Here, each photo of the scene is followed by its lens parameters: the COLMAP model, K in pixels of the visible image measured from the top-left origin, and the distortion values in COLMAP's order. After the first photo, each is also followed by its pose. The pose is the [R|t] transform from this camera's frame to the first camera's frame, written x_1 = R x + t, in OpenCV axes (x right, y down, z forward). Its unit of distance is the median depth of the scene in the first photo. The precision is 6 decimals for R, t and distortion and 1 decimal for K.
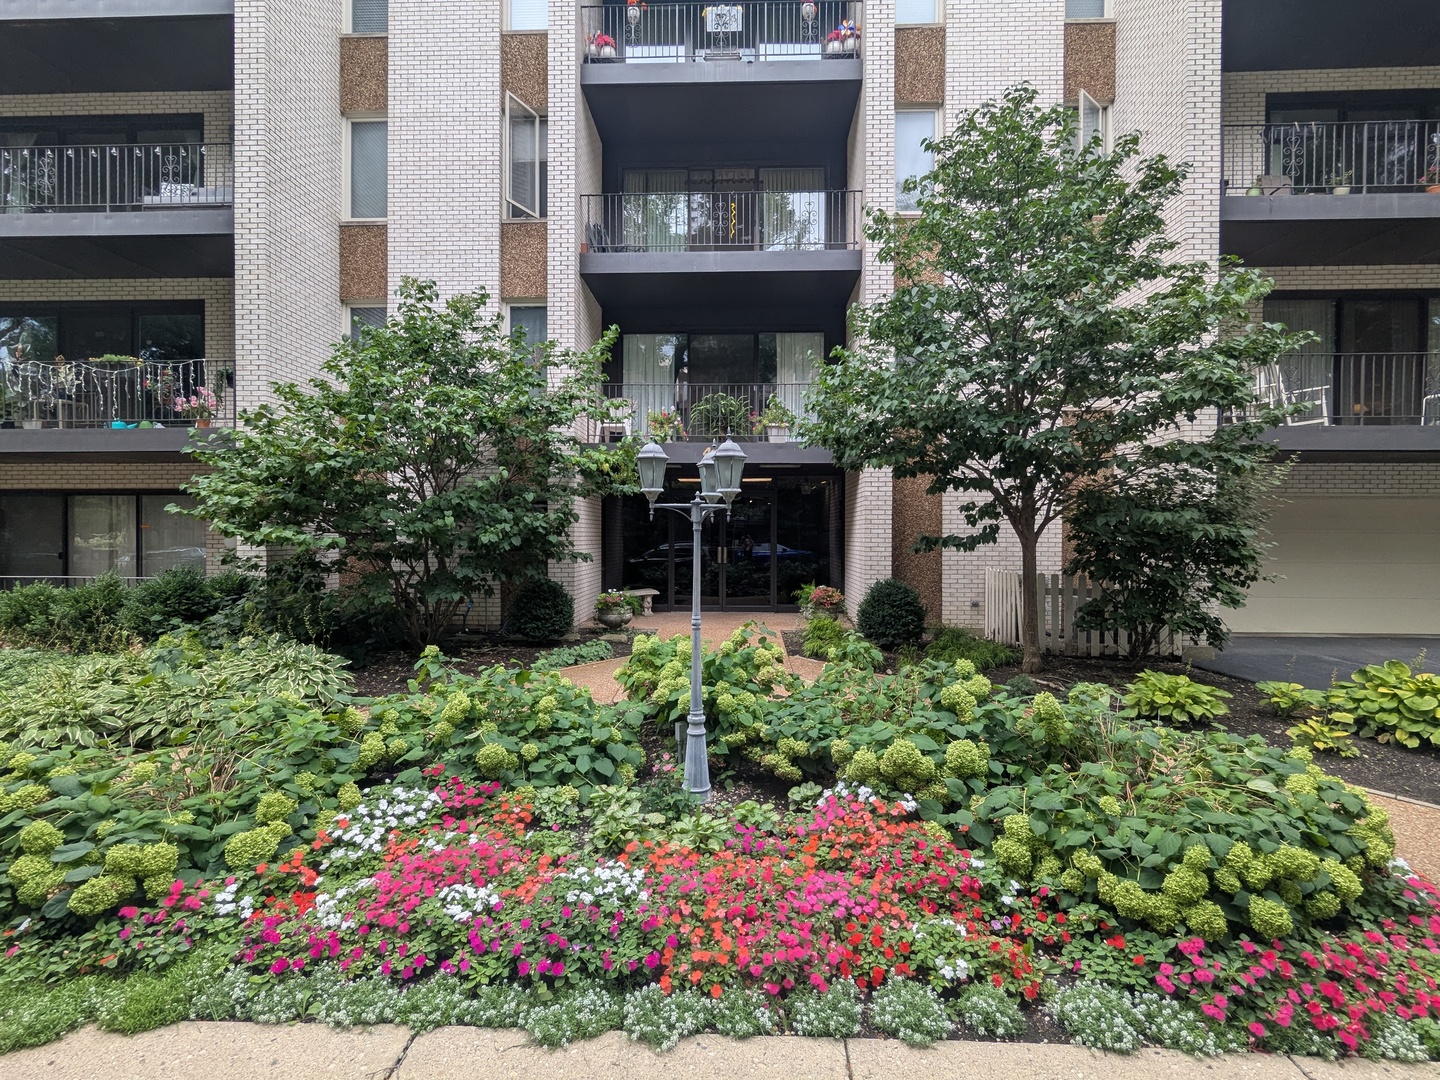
lens RADIAL K [[686.4, 0, 712.8], [0, 686.4, 532.4], [0, 0, 1]] dist [-0.002275, 0.001126]
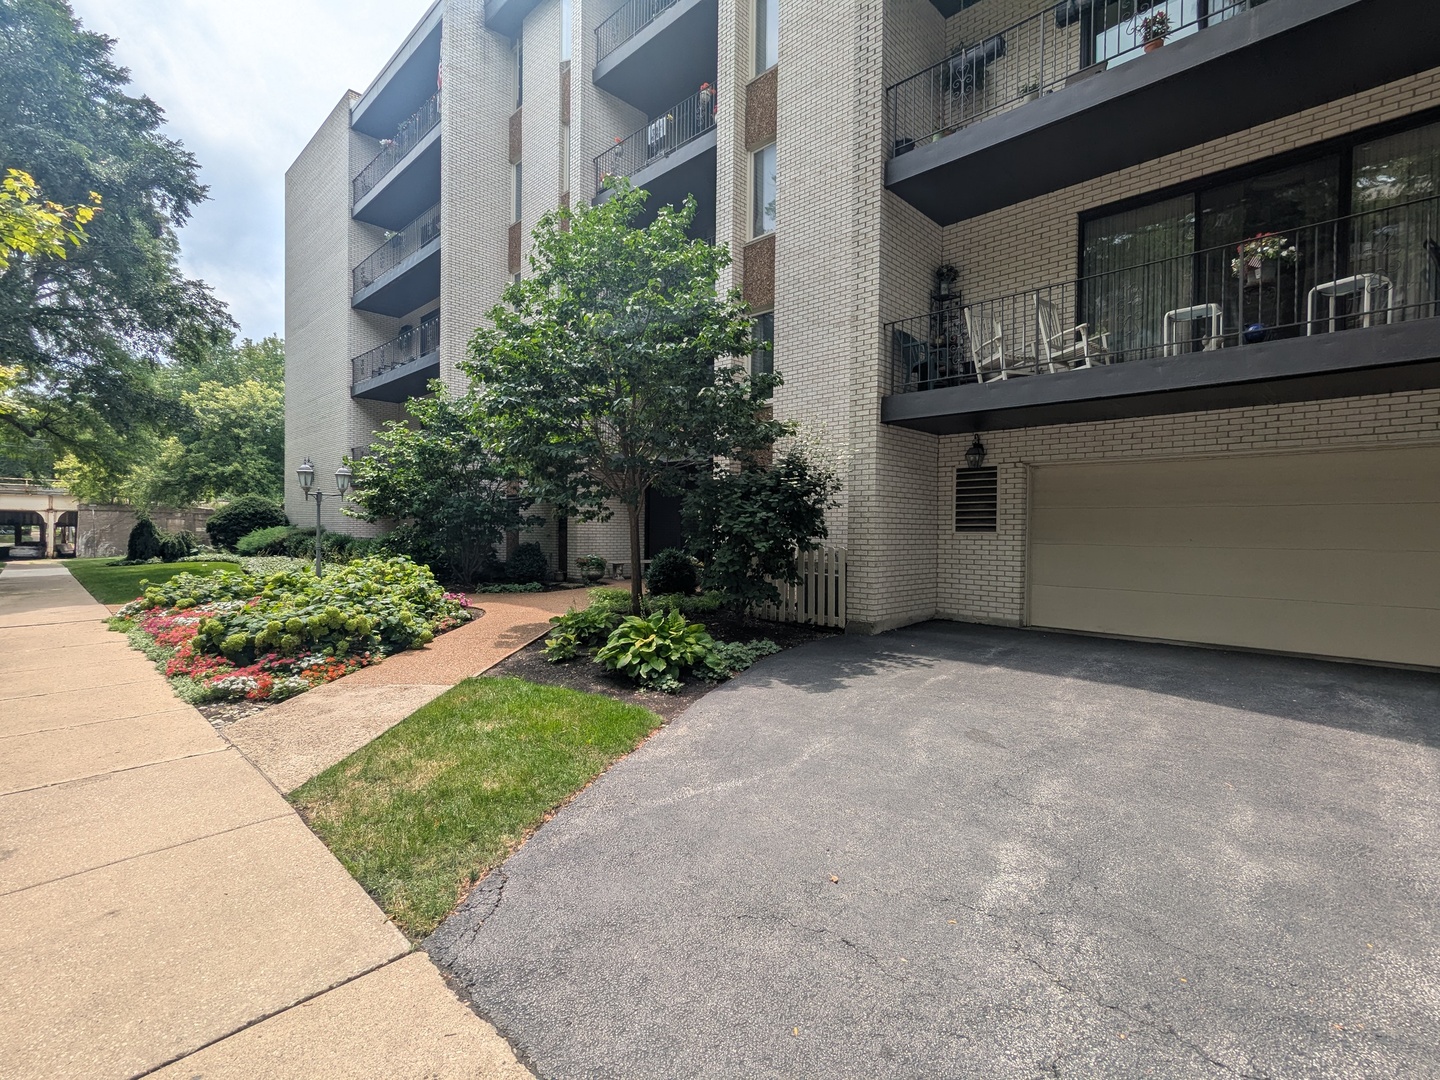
lens RADIAL K [[686.4, 0, 712.8], [0, 686.4, 532.4], [0, 0, 1]] dist [-0.002275, 0.001126]
pose [[0.731253, 0.008094, -0.682059, 0.988100], [-0.007143, 0.999966, 0.004208, 0.025363], [0.682069, 0.001795, 0.731285, 0.101527]]
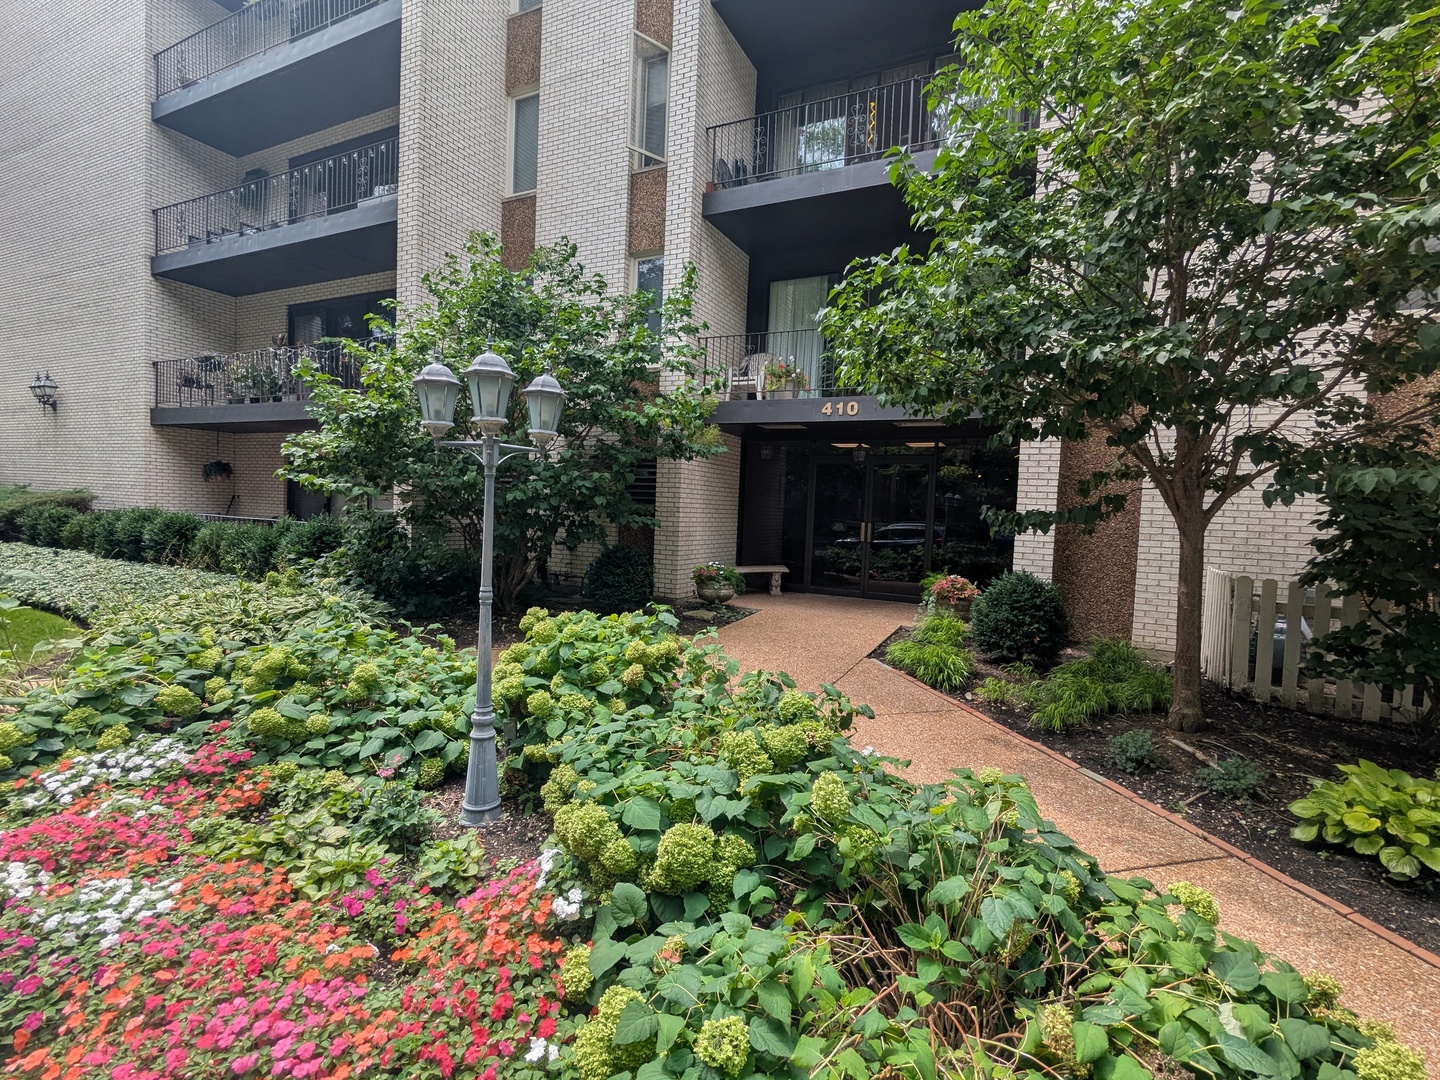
lens RADIAL K [[686.4, 0, 712.8], [0, 686.4, 532.4], [0, 0, 1]] dist [-0.002275, 0.001126]
pose [[0.908135, 0.051102, -0.415548, 0.220094], [-0.037583, 0.998466, 0.040653, 0.006524], [0.416988, -0.021301, 0.908662, 0.164152]]
